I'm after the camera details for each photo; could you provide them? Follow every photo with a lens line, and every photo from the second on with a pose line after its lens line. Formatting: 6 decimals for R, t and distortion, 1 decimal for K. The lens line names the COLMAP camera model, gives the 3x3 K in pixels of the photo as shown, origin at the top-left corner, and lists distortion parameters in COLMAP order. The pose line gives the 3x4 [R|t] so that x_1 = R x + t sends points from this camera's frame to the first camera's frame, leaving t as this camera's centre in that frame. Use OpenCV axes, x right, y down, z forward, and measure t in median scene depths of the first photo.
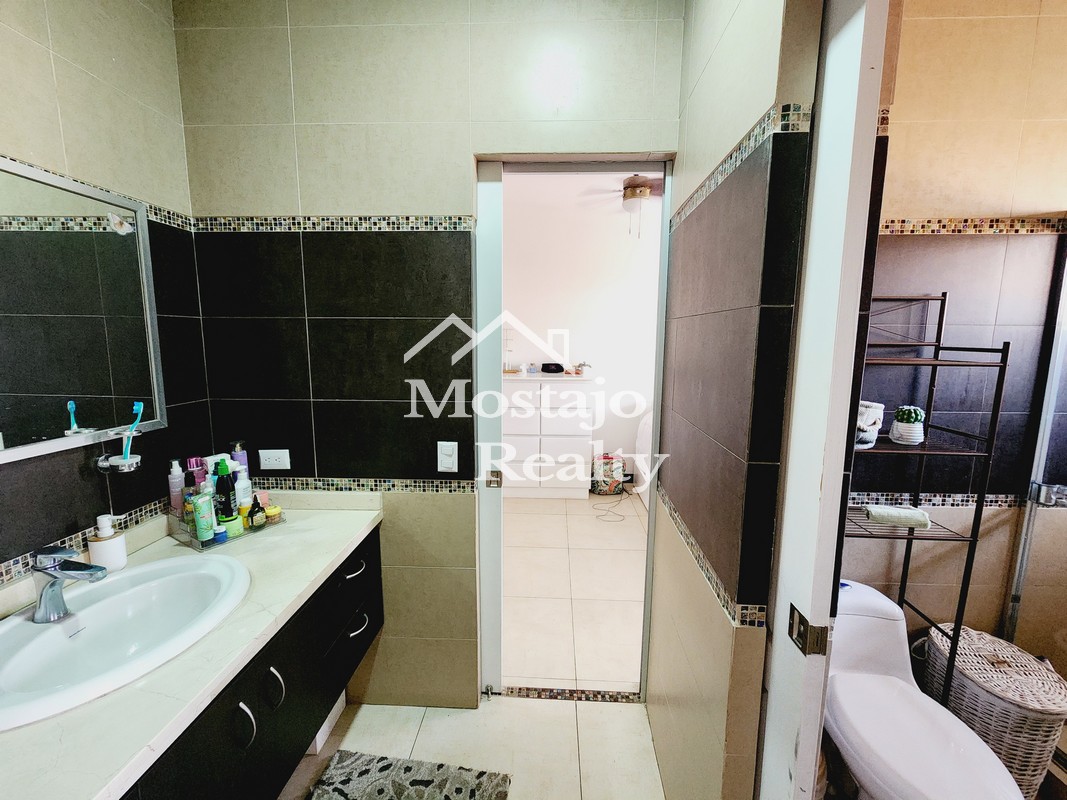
lens RADIAL K [[437.3, 0, 534.8], [0, 437.3, 394.6], [0, 0, 1]] dist [0.001724, -0.001549]
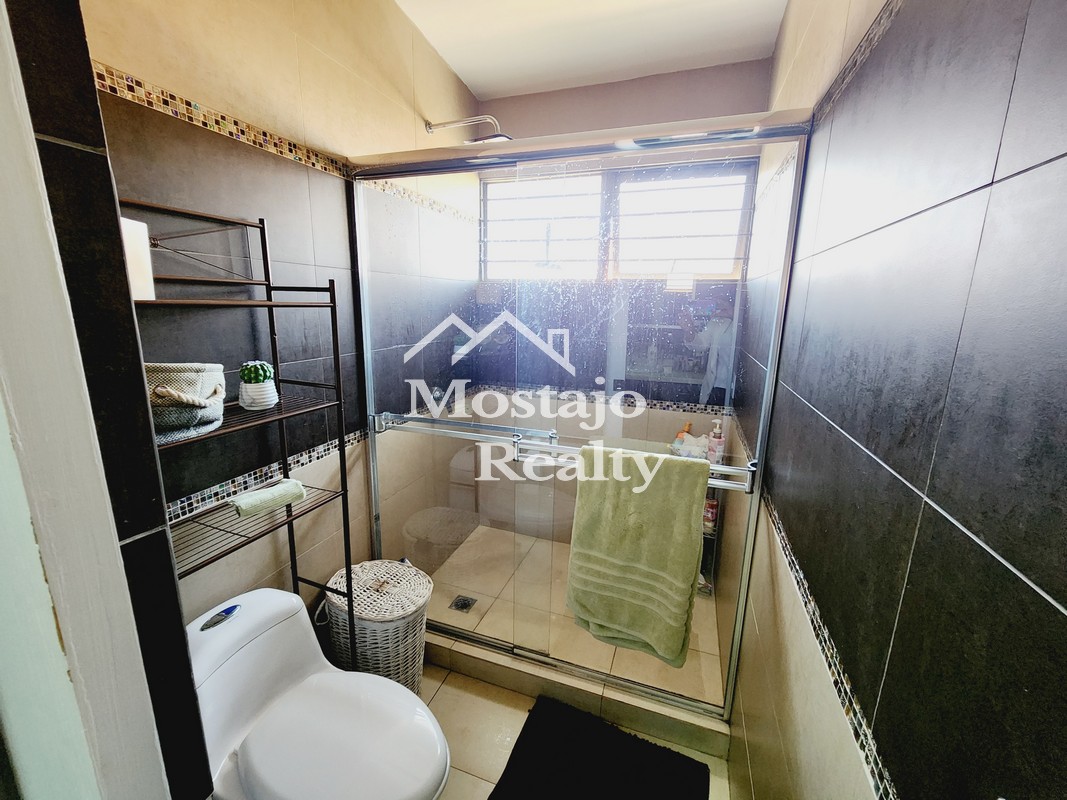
lens RADIAL K [[437.3, 0, 534.0], [0, 437.3, 395.7], [0, 0, 1]] dist [0.001724, -0.001549]
pose [[0.288317, -0.201166, 0.936165, 0.246082], [0.110795, 0.978124, 0.176060, 0.003996], [-0.951103, 0.052961, 0.304298, 0.277597]]
